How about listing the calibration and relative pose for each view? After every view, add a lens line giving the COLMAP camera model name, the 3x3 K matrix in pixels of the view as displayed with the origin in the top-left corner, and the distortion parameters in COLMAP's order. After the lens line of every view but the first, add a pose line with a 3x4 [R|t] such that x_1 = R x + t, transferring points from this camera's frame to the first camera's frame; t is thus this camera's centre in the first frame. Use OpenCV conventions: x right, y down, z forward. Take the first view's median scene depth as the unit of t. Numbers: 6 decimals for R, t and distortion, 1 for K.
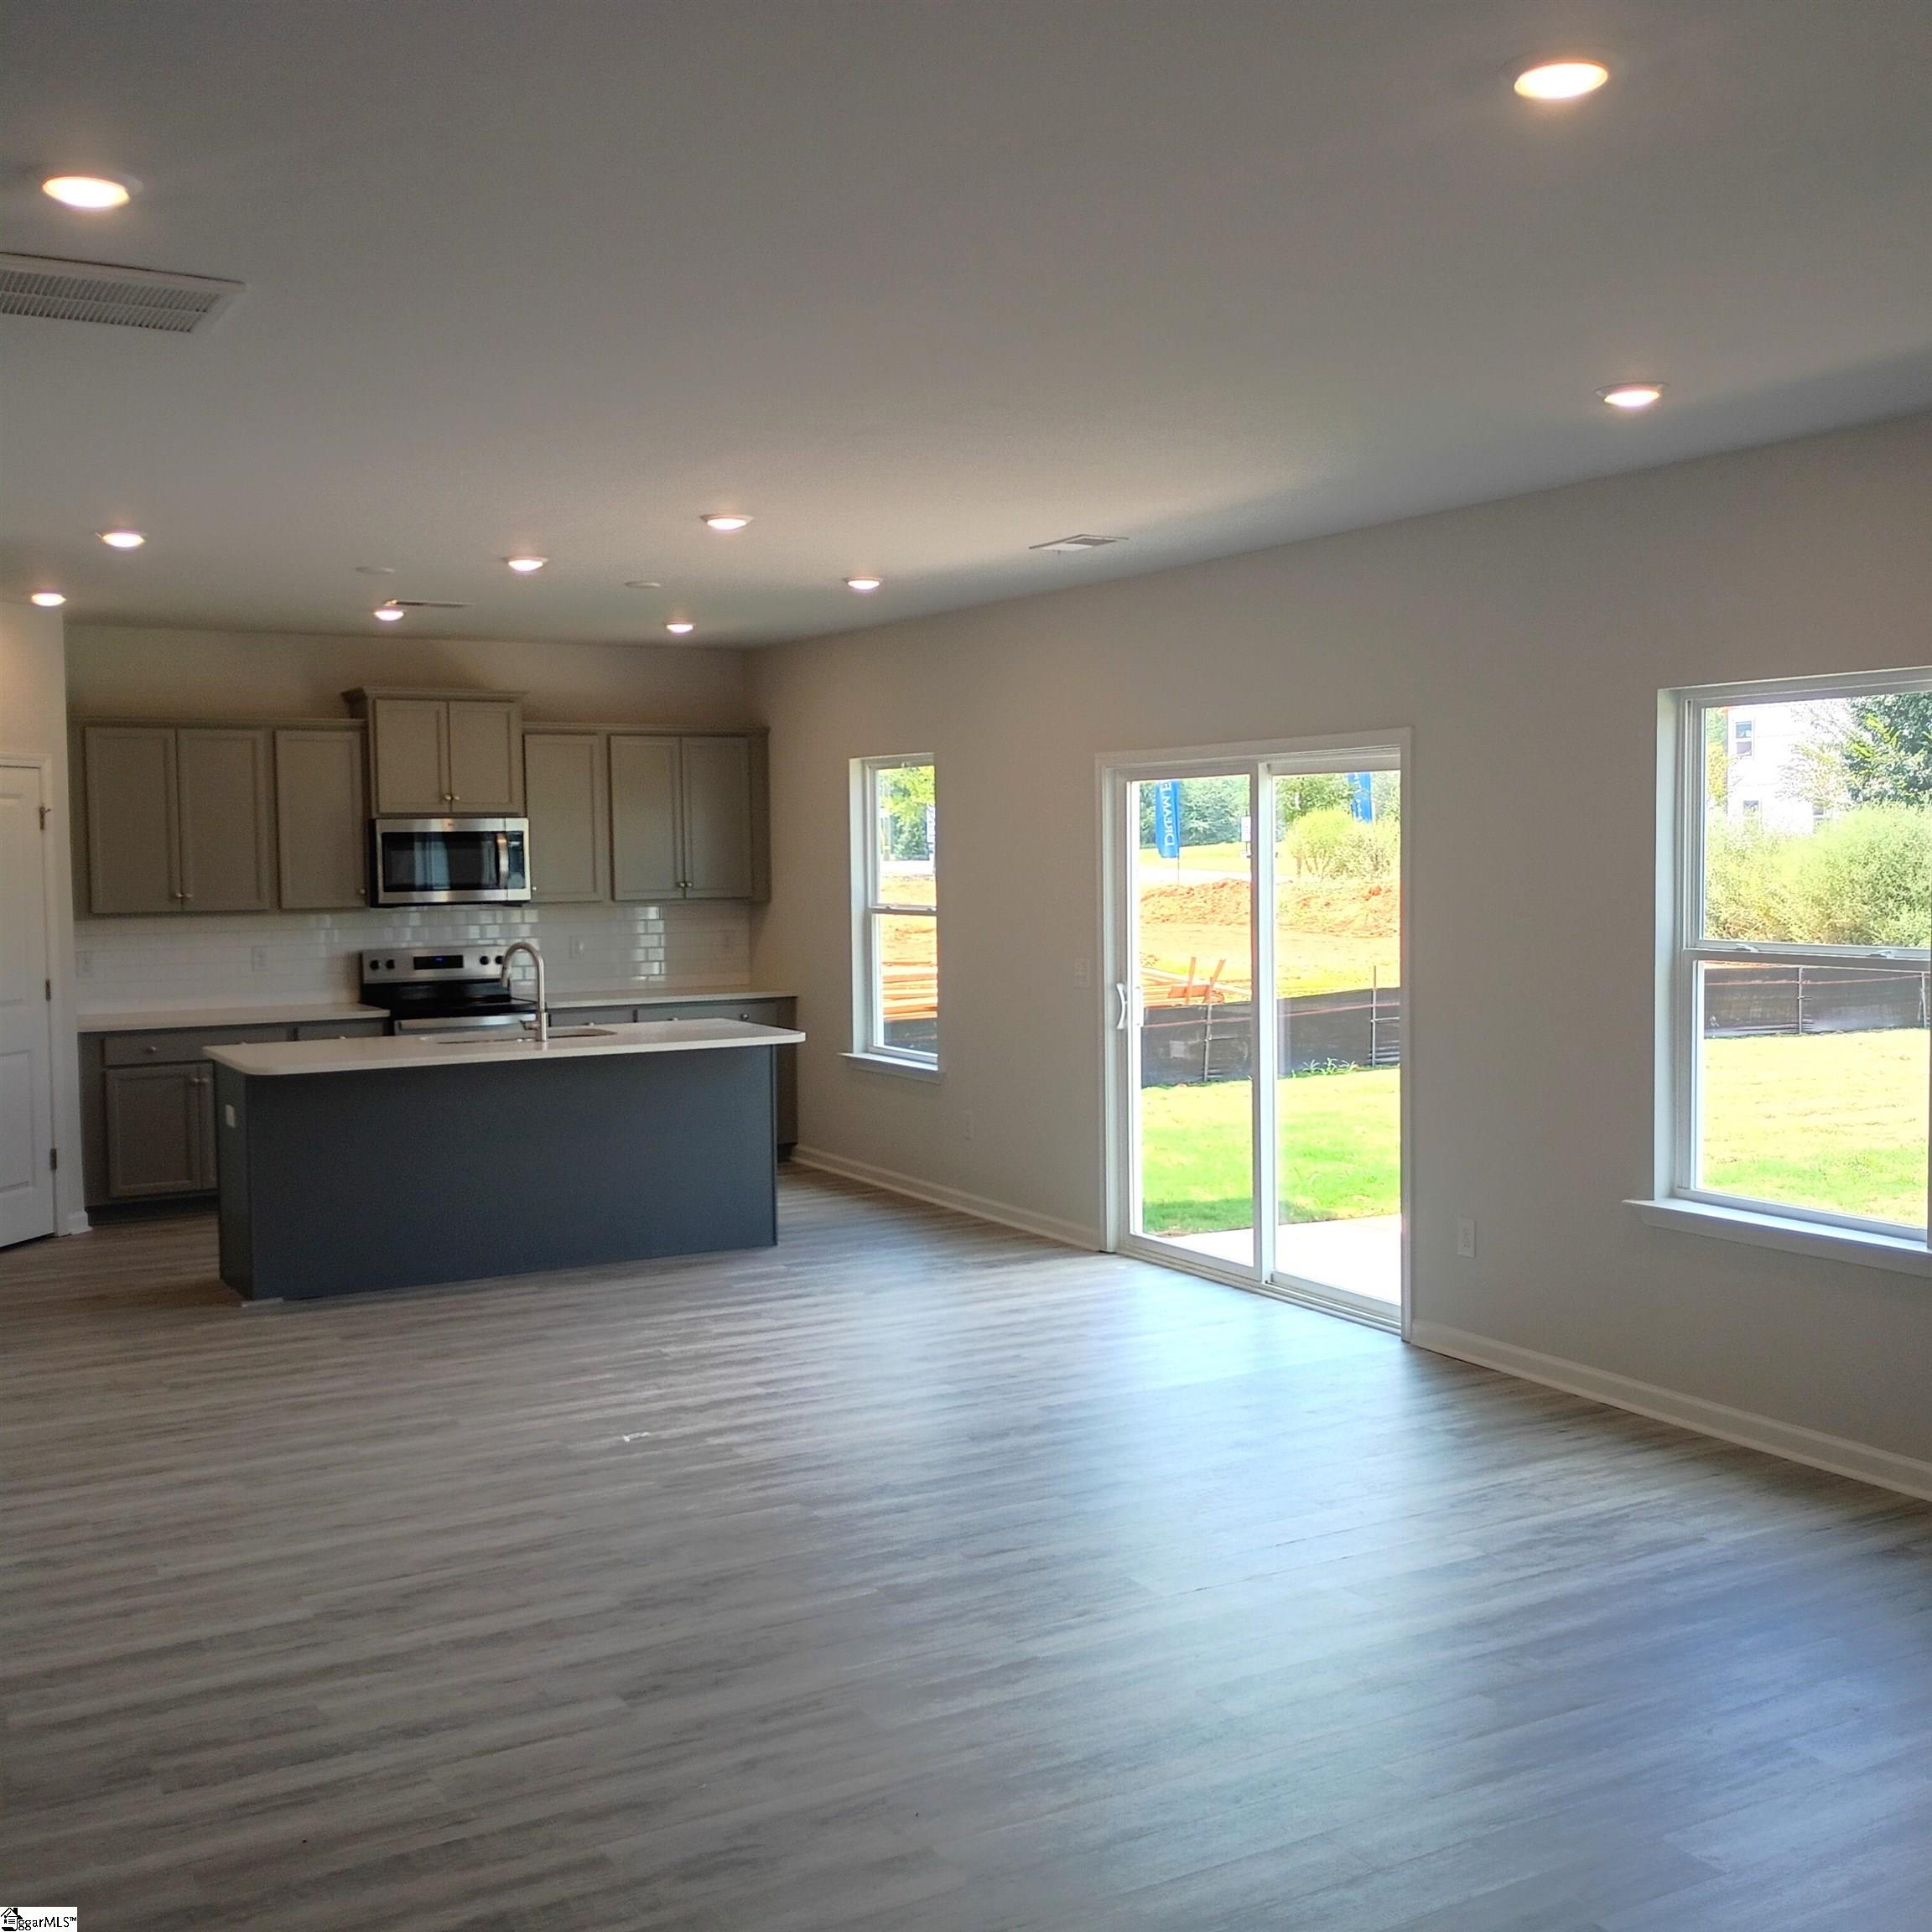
lens RADIAL K [[2112.1, 0, 966.0], [0, 2112.1, 966.0], [0, 0, 1]] dist [0.045645, 0.008610]
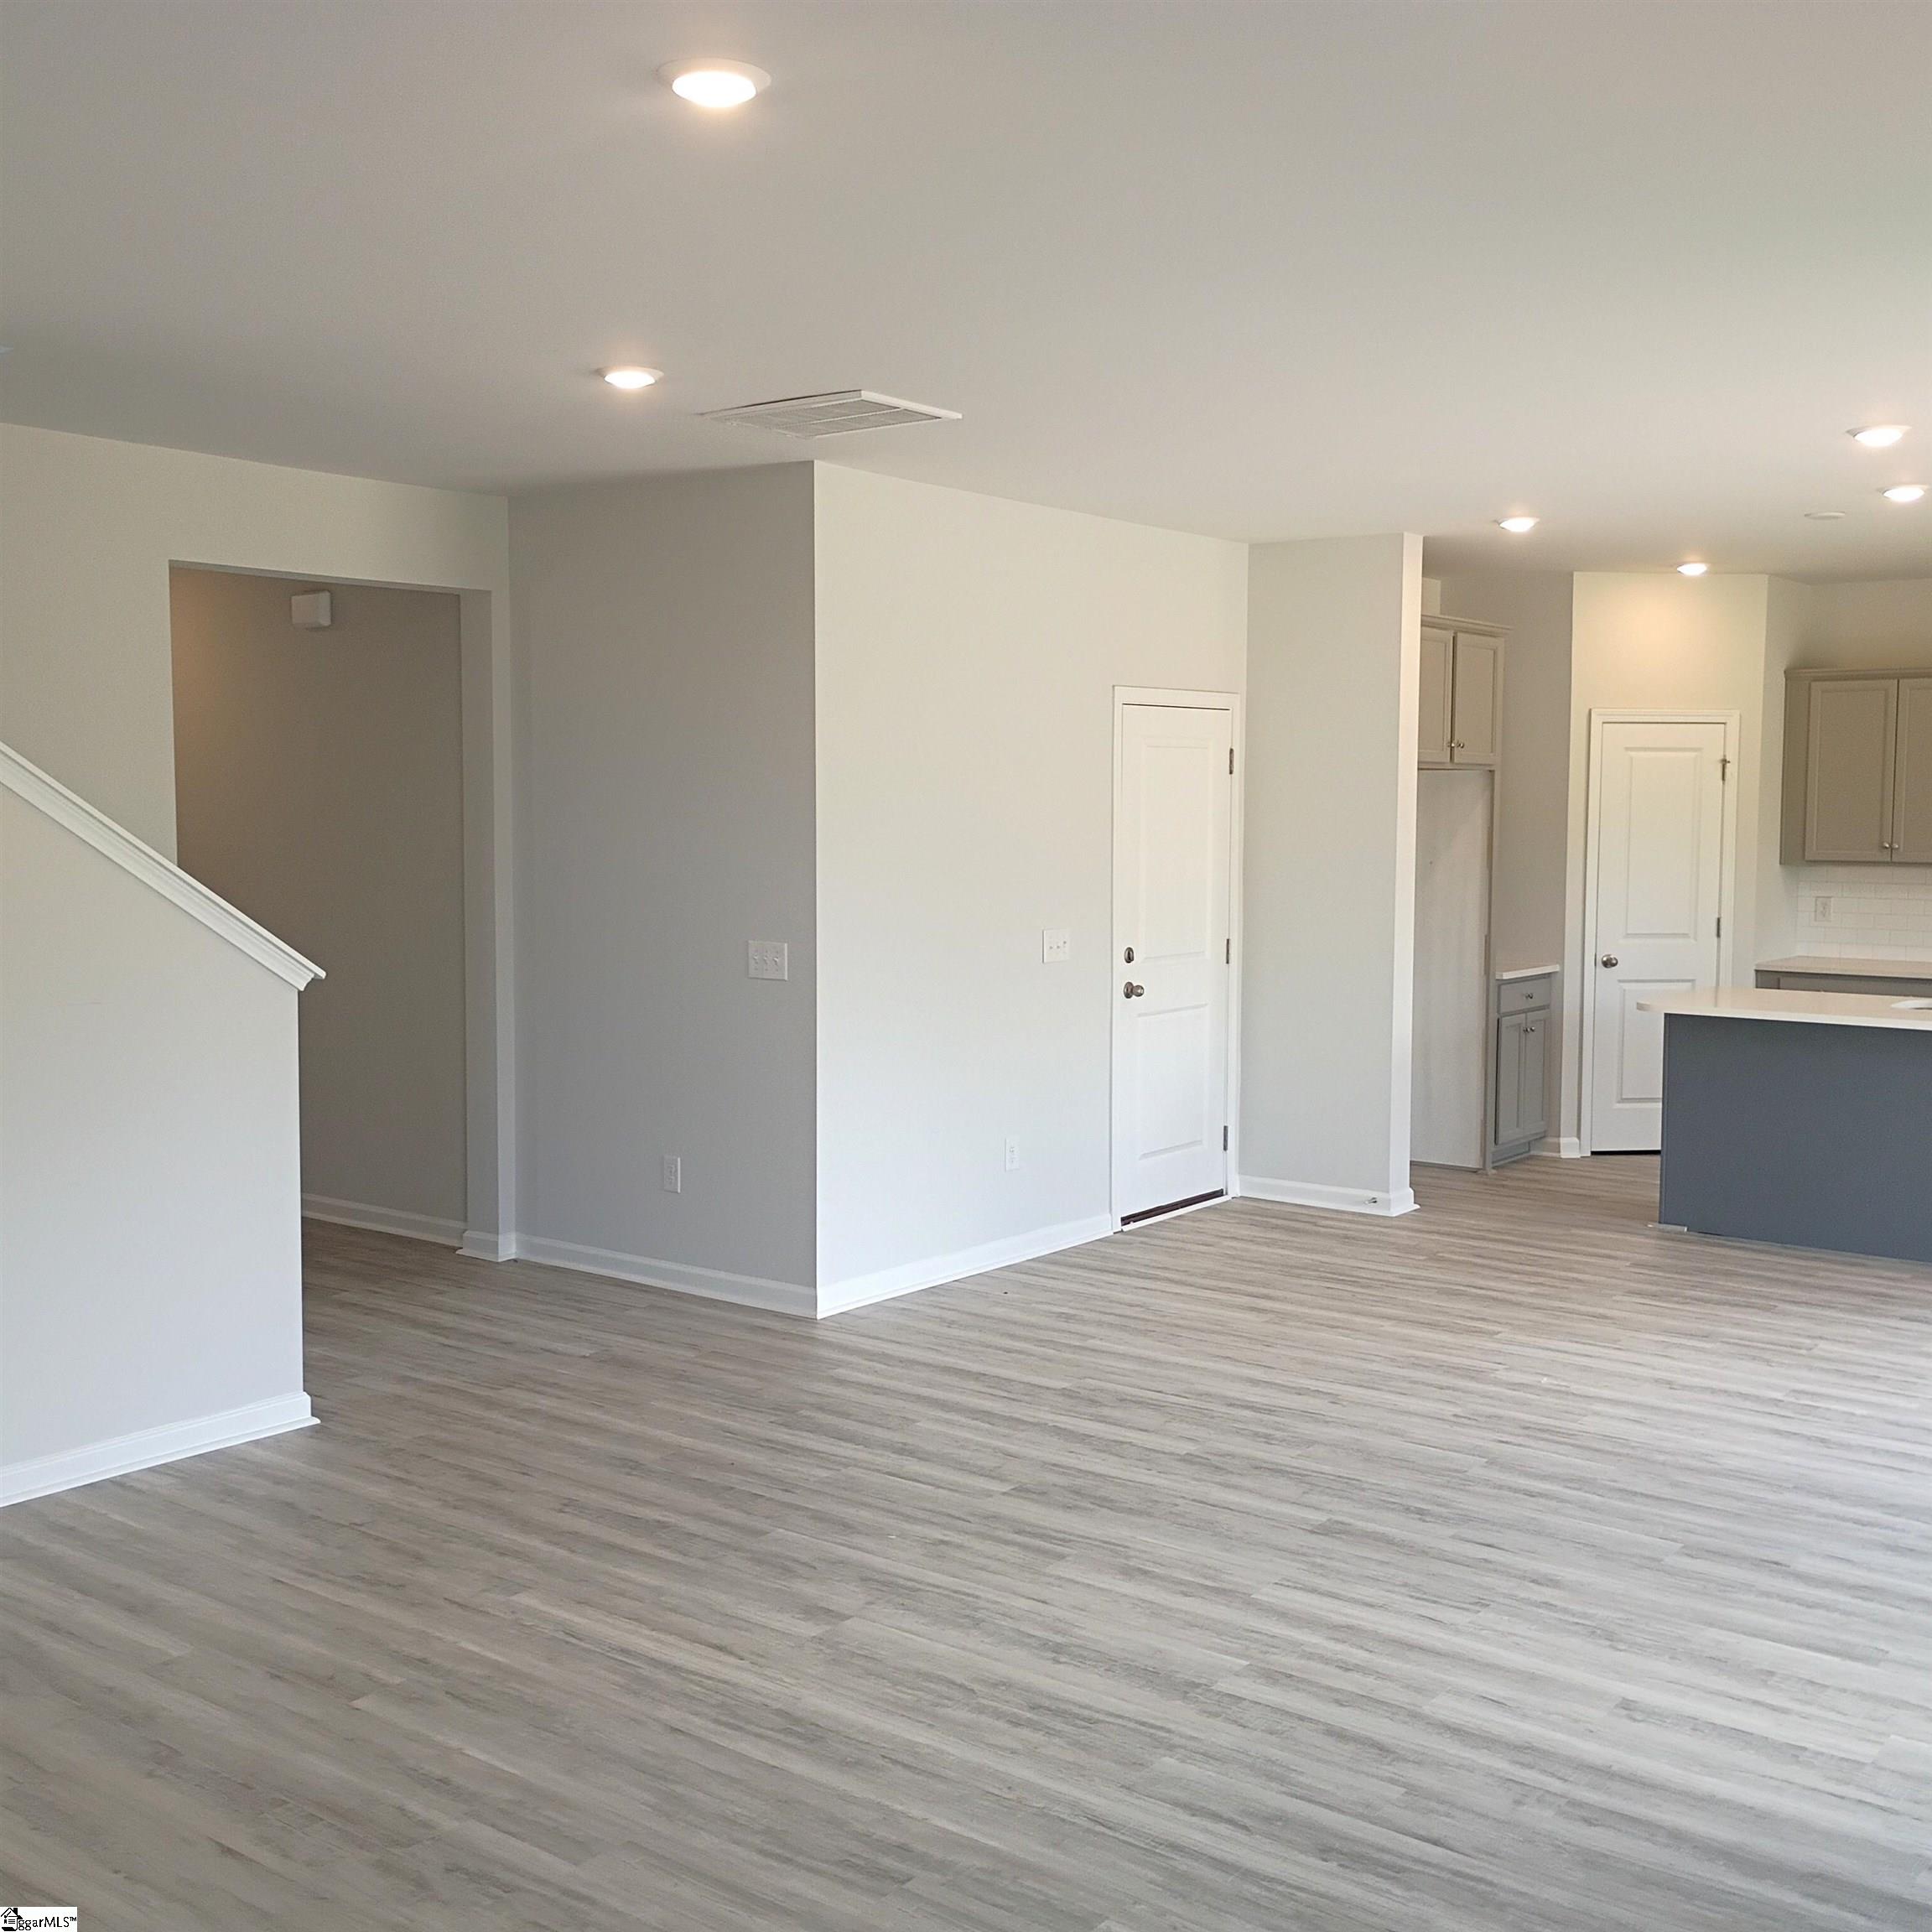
lens RADIAL K [[2140.2, 0, 985.4], [0, 2140.2, 962.0], [0, 0, 1]] dist [0.044184, -0.009211]
pose [[0.391221, 0.081827, -0.916652, 0.800823], [-0.063798, 0.996055, 0.061686, -0.027712], [0.918083, 0.034347, 0.394898, 0.414752]]
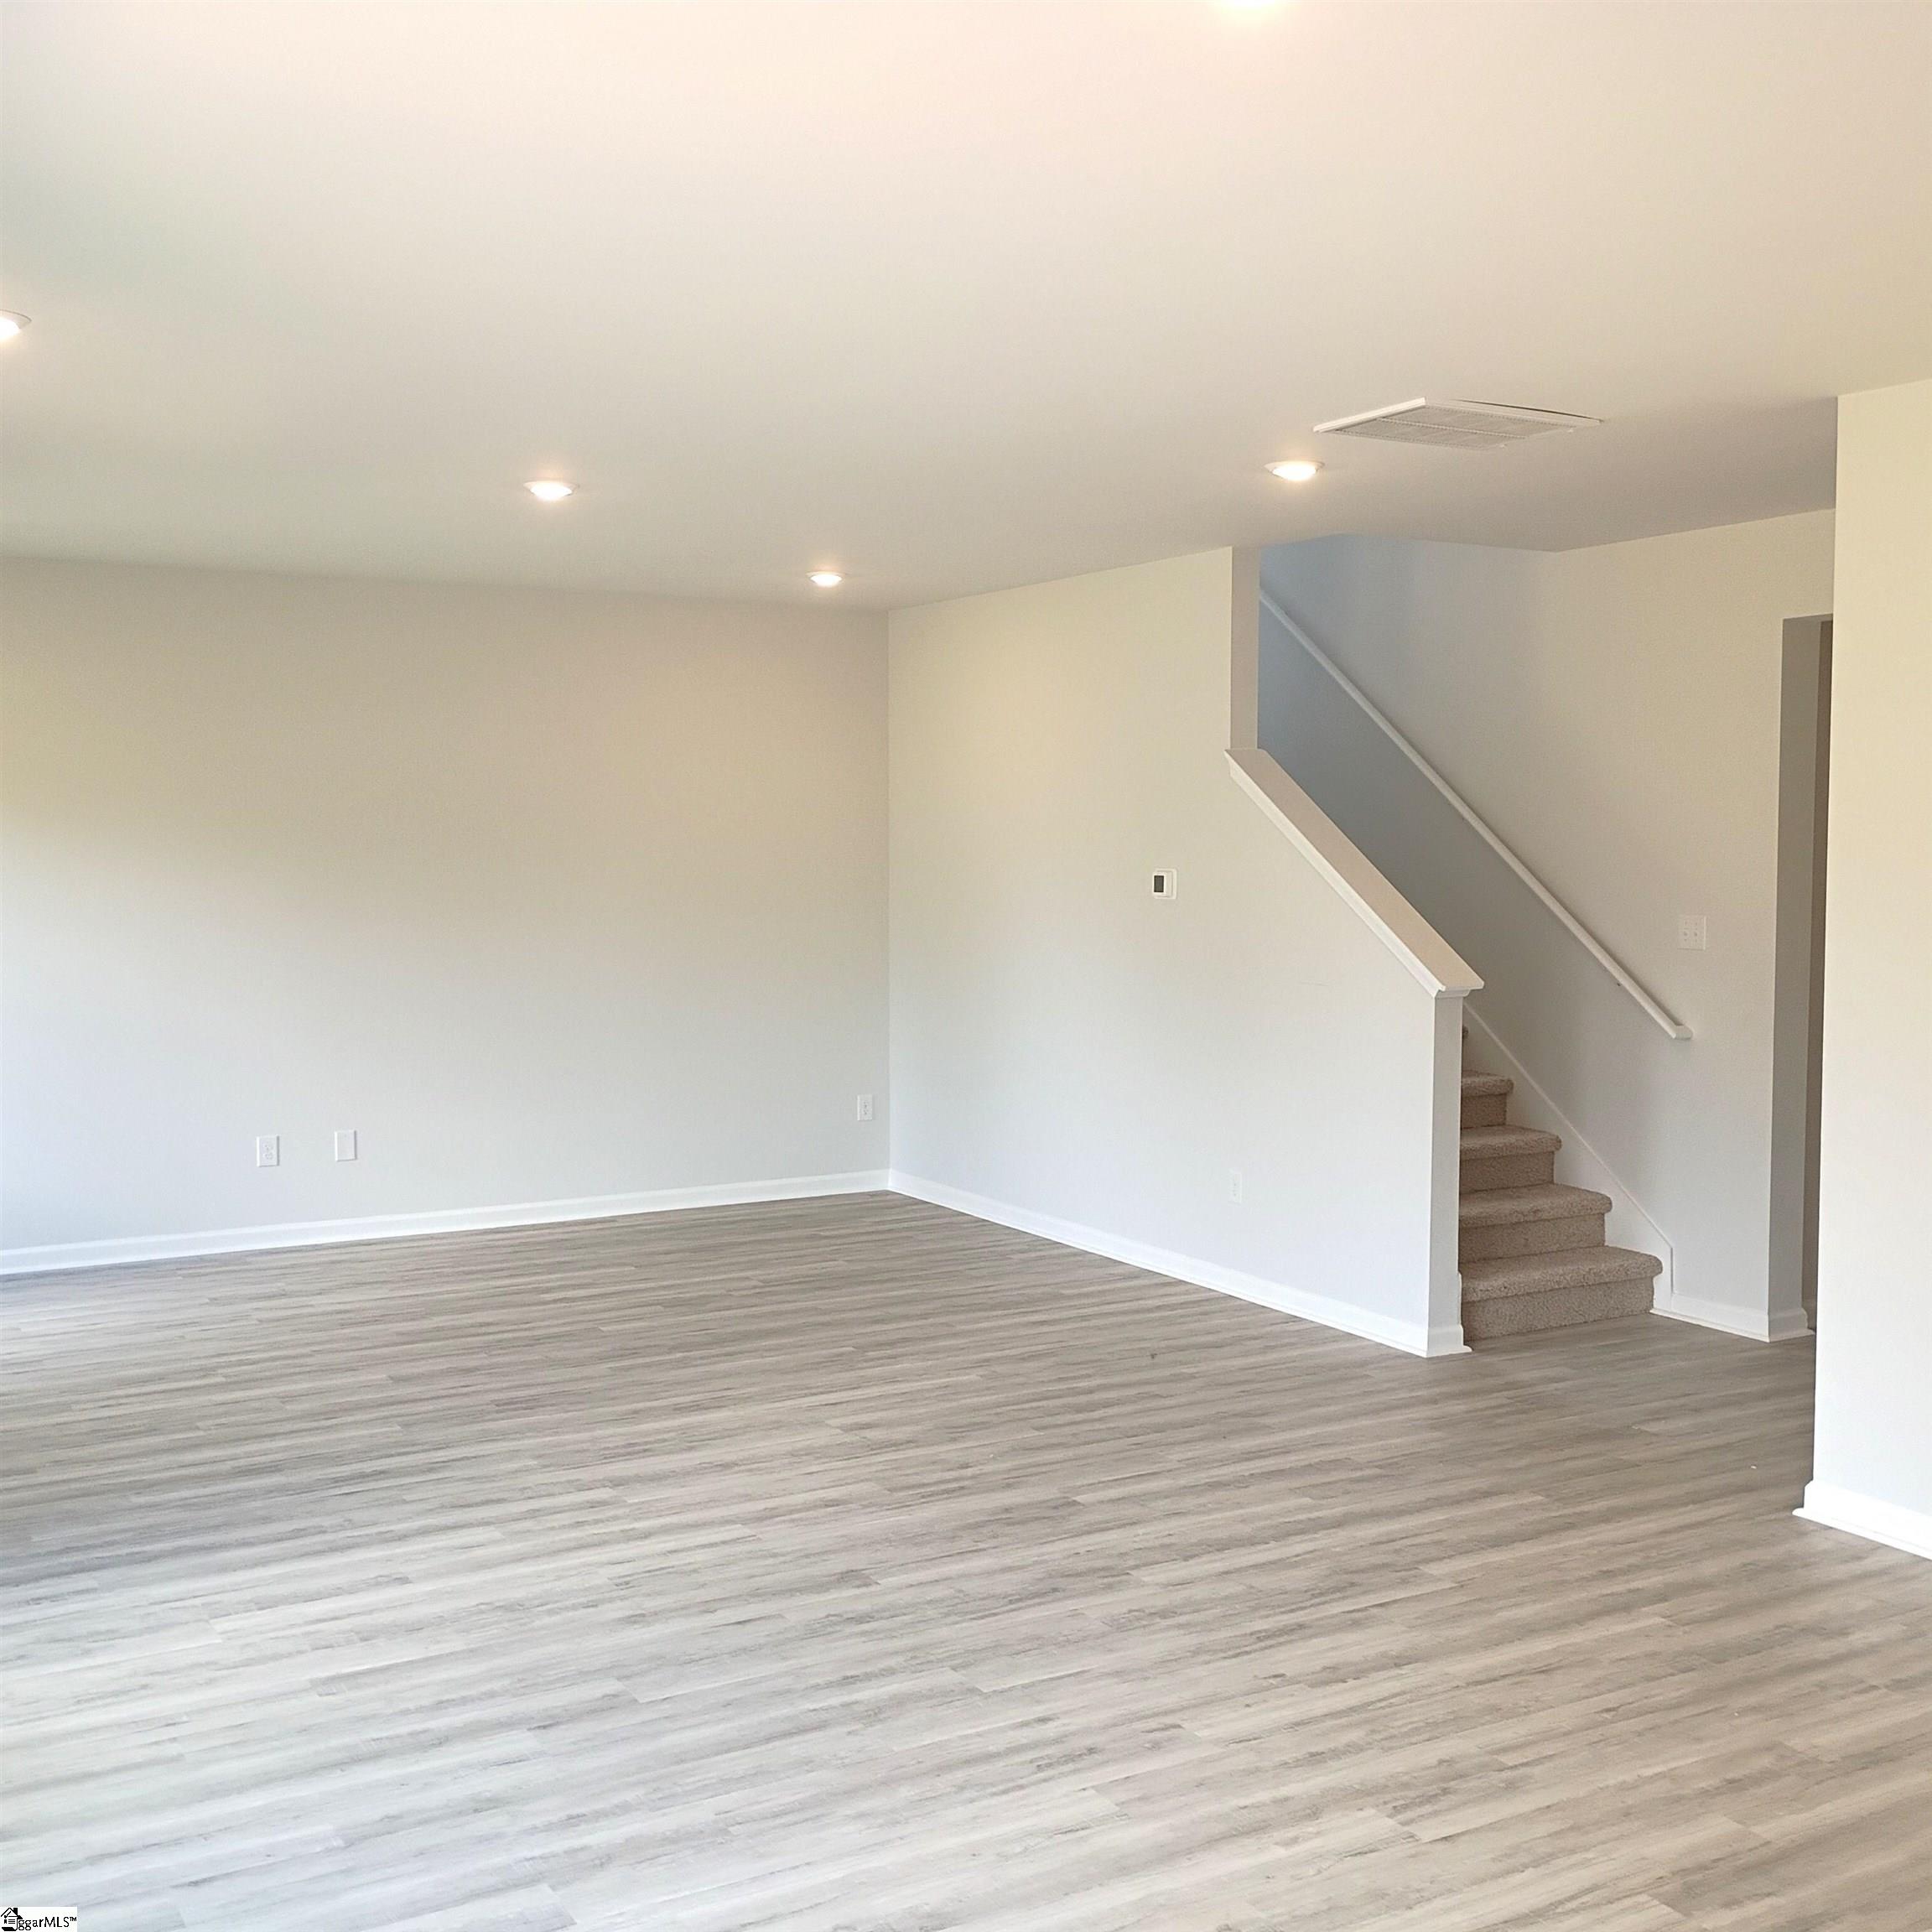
lens RADIAL K [[2112.1, 0, 966.0], [0, 2112.1, 966.0], [0, 0, 1]] dist [0.045645, 0.008610]
pose [[-0.999933, 0.010362, -0.005187, -0.077942], [0.009667, 0.992756, 0.119761, -0.109236], [0.006390, 0.119702, -0.992789, 1.896130]]
